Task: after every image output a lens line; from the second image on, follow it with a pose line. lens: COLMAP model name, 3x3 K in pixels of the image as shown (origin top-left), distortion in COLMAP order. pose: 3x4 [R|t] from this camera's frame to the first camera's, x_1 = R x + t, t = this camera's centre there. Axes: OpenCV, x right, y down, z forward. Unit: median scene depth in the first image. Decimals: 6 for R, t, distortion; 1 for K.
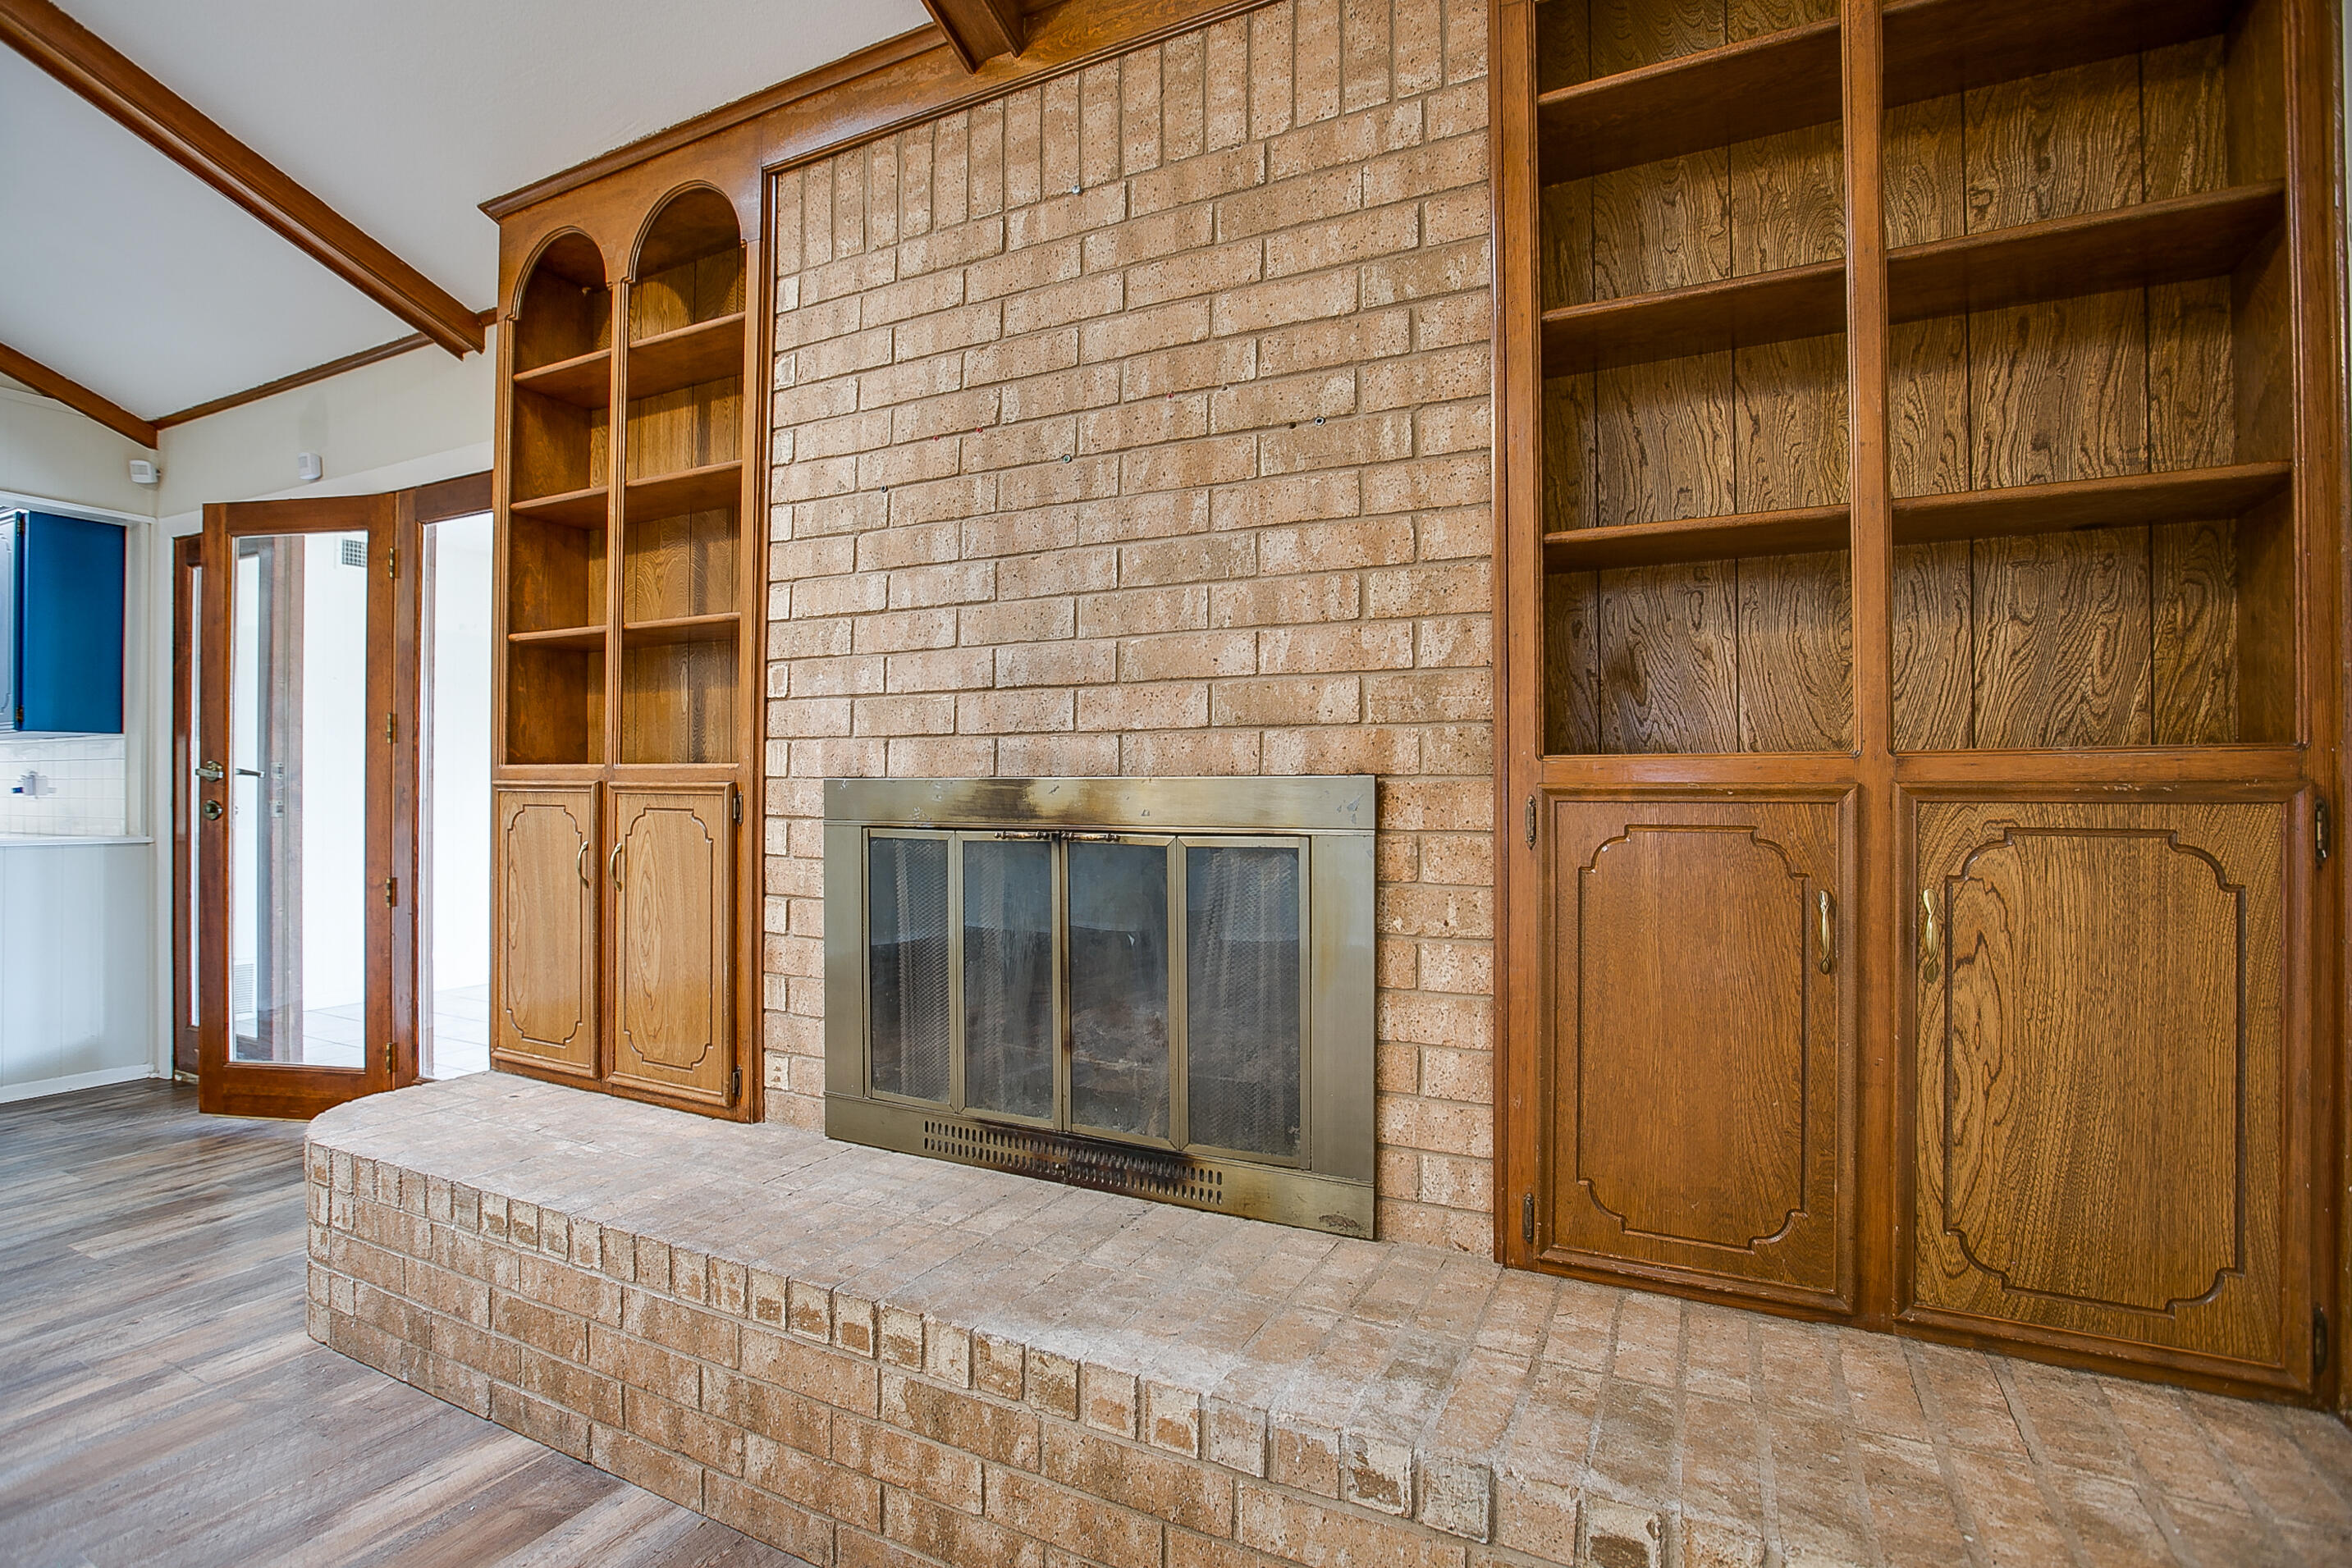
lens RADIAL K [[1112.3, 0, 1172.5], [0, 1112.3, 776.6], [0, 0, 1]] dist [-0.060921, 0.022493]
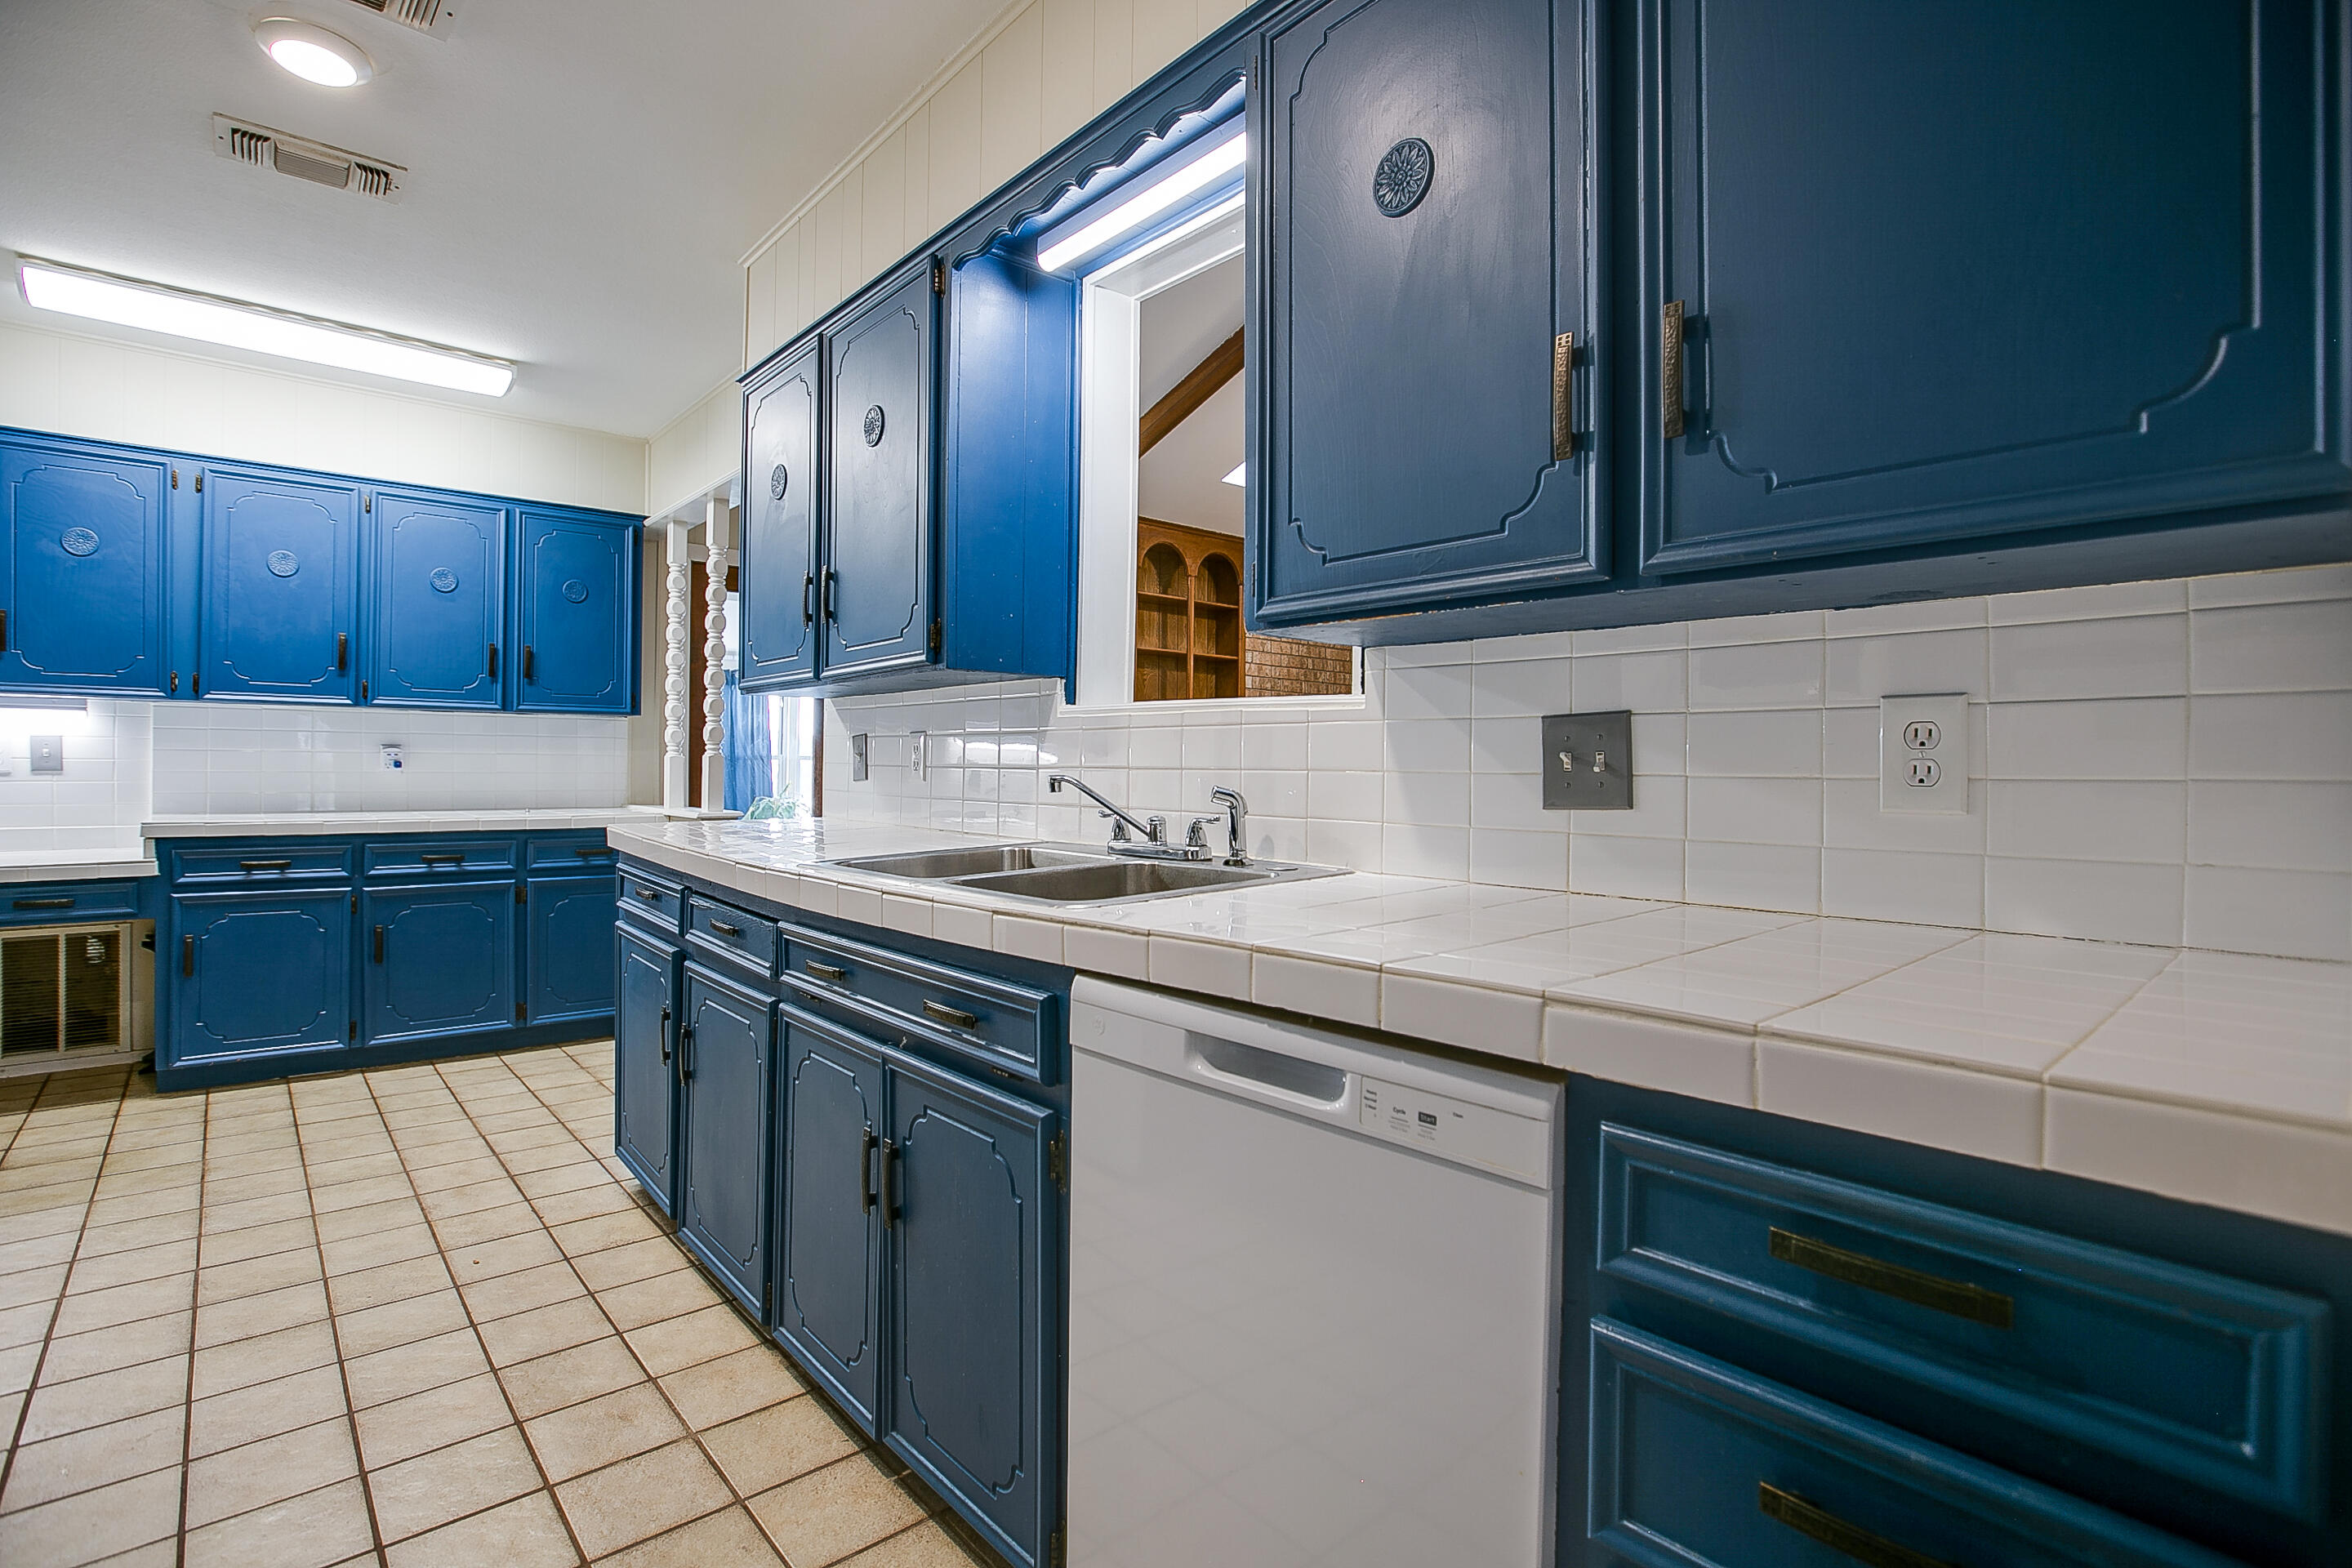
lens RADIAL K [[1107.3, 0, 1169.8], [0, 1107.3, 770.5], [0, 0, 1]] dist [-0.048399, 0.017062]
pose [[0.381325, 0.001218, 0.924440, -4.149889], [-0.016090, 0.999856, 0.005319, 0.004931], [-0.924301, -0.016903, 0.381290, 0.028745]]
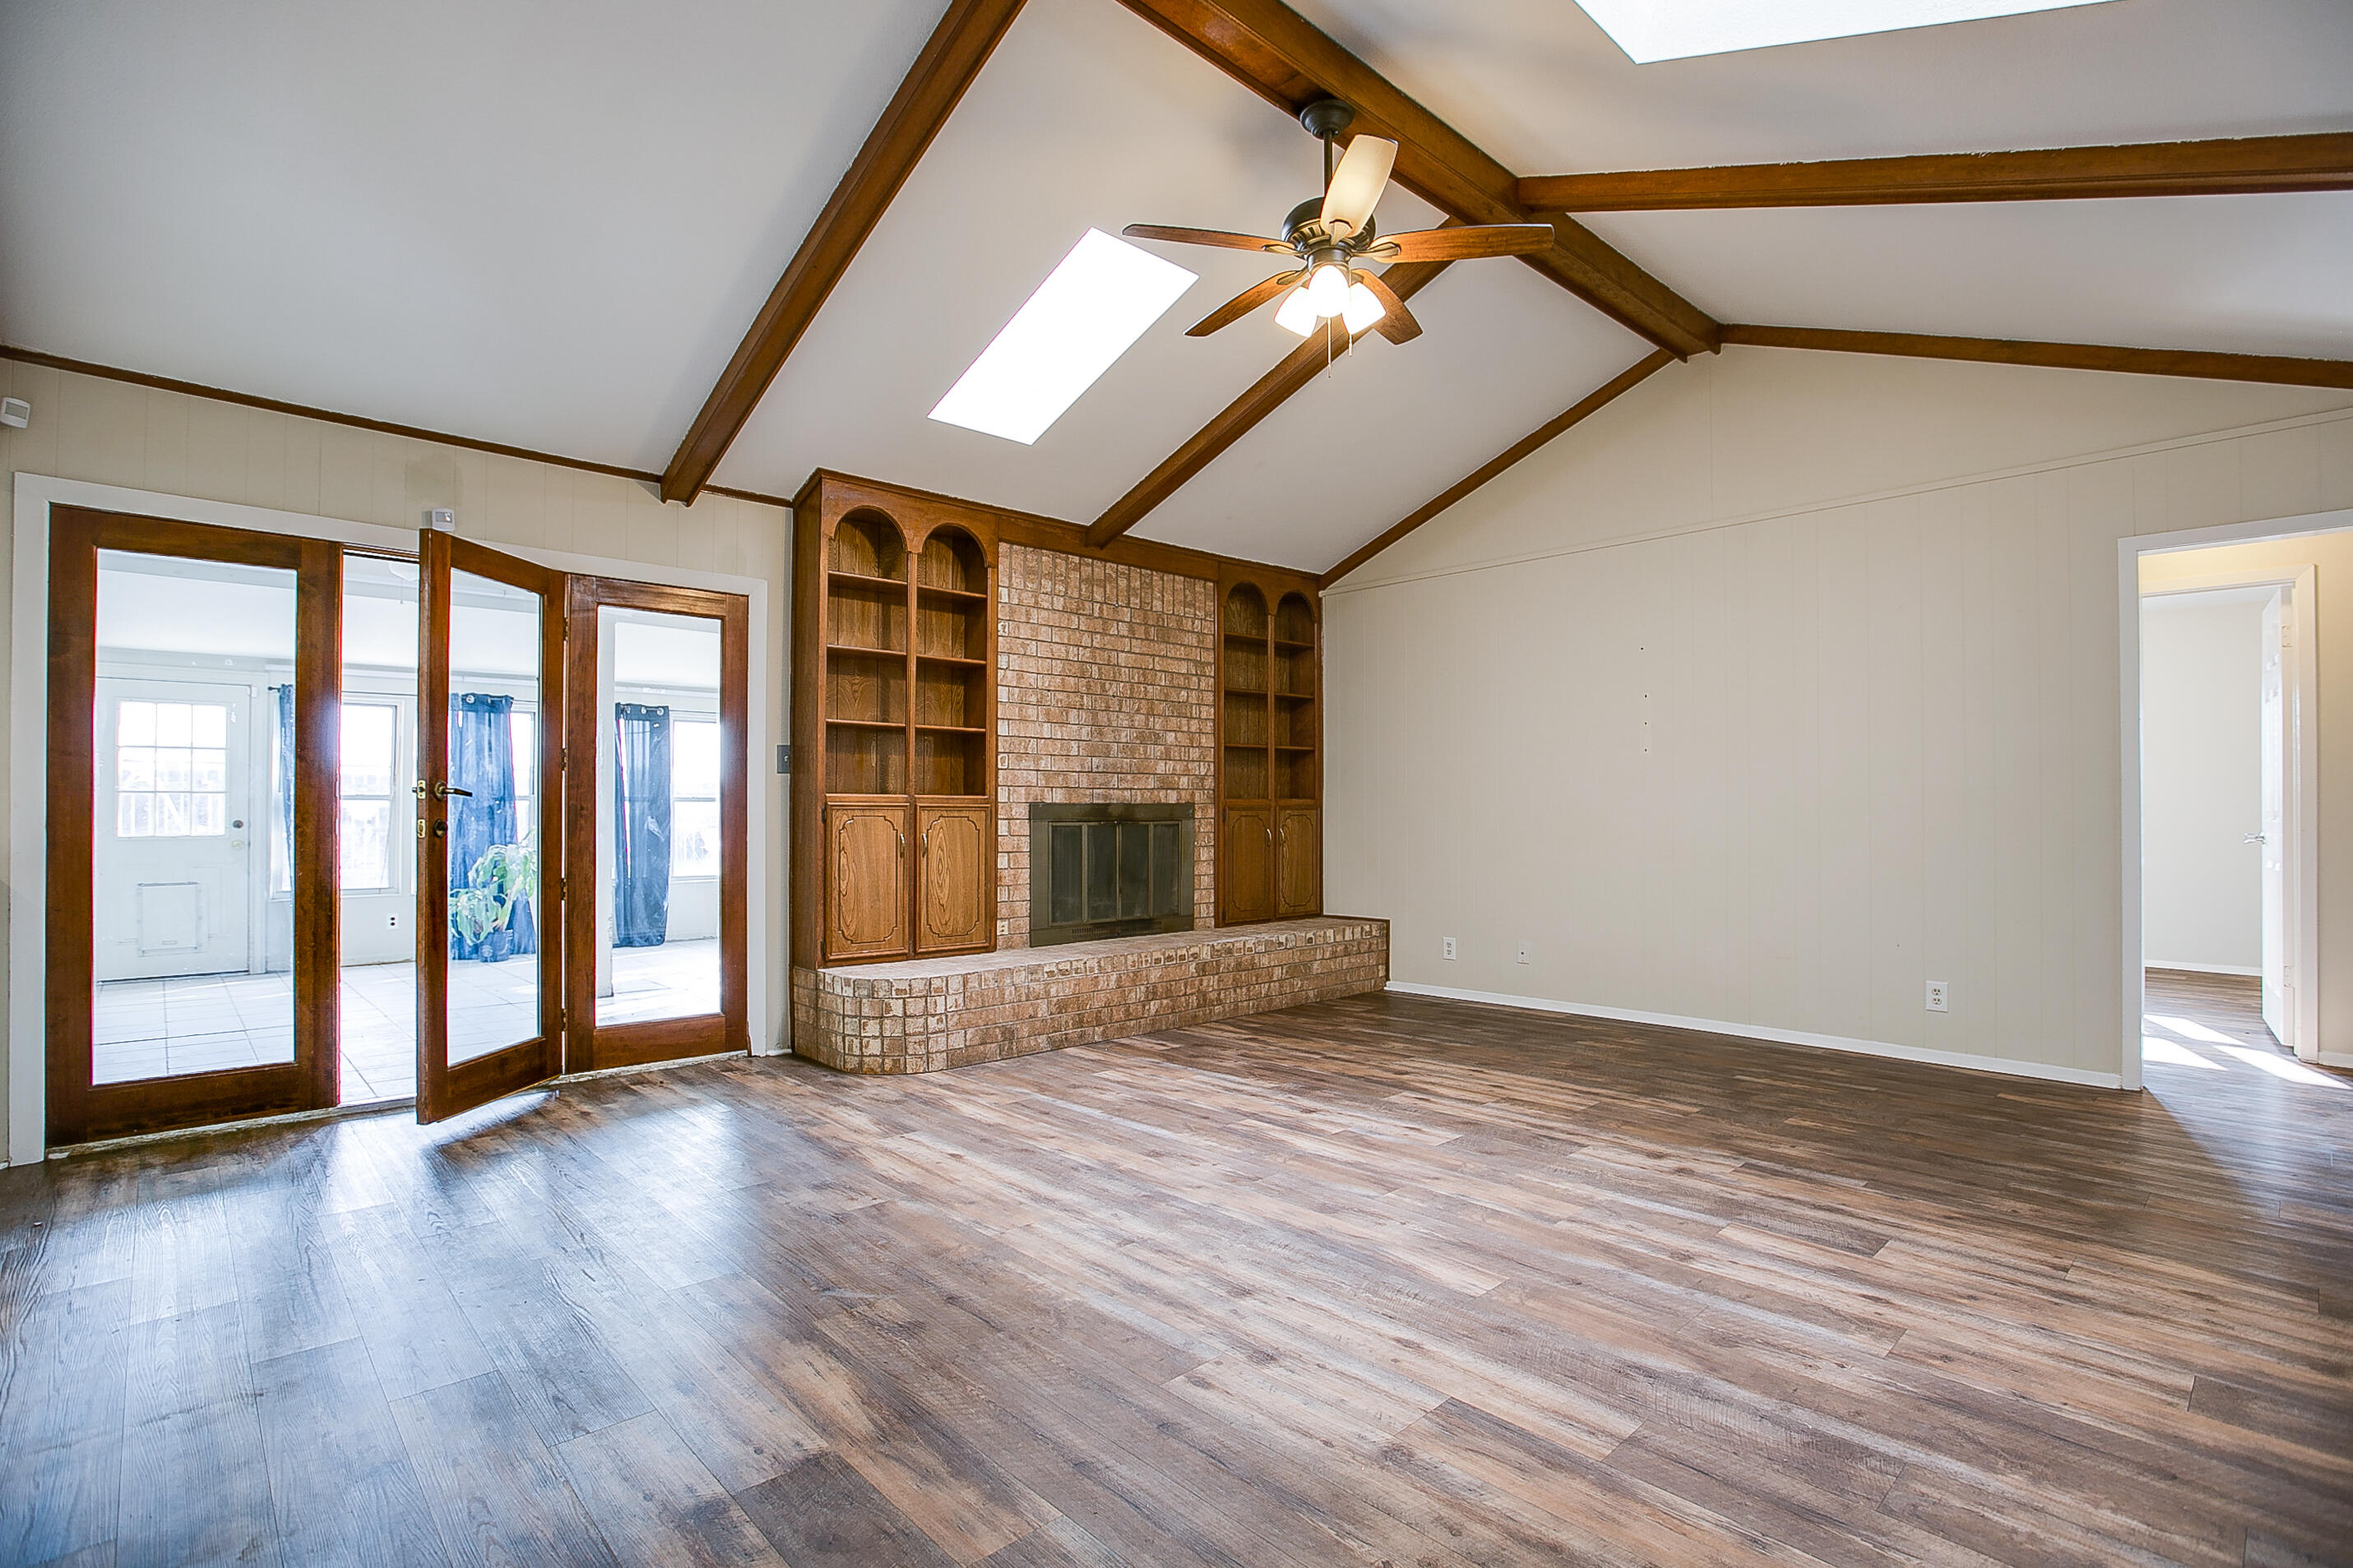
lens RADIAL K [[1113.0, 0, 1166.6], [0, 1113.0, 797.1], [0, 0, 1]] dist [-0.075845, 0.034942]
pose [[0.351224, 0.009334, 0.936245, -3.087607], [-0.009036, 0.999938, -0.006579, 0.002467], [-0.936248, -0.006149, 0.351287, -0.202118]]
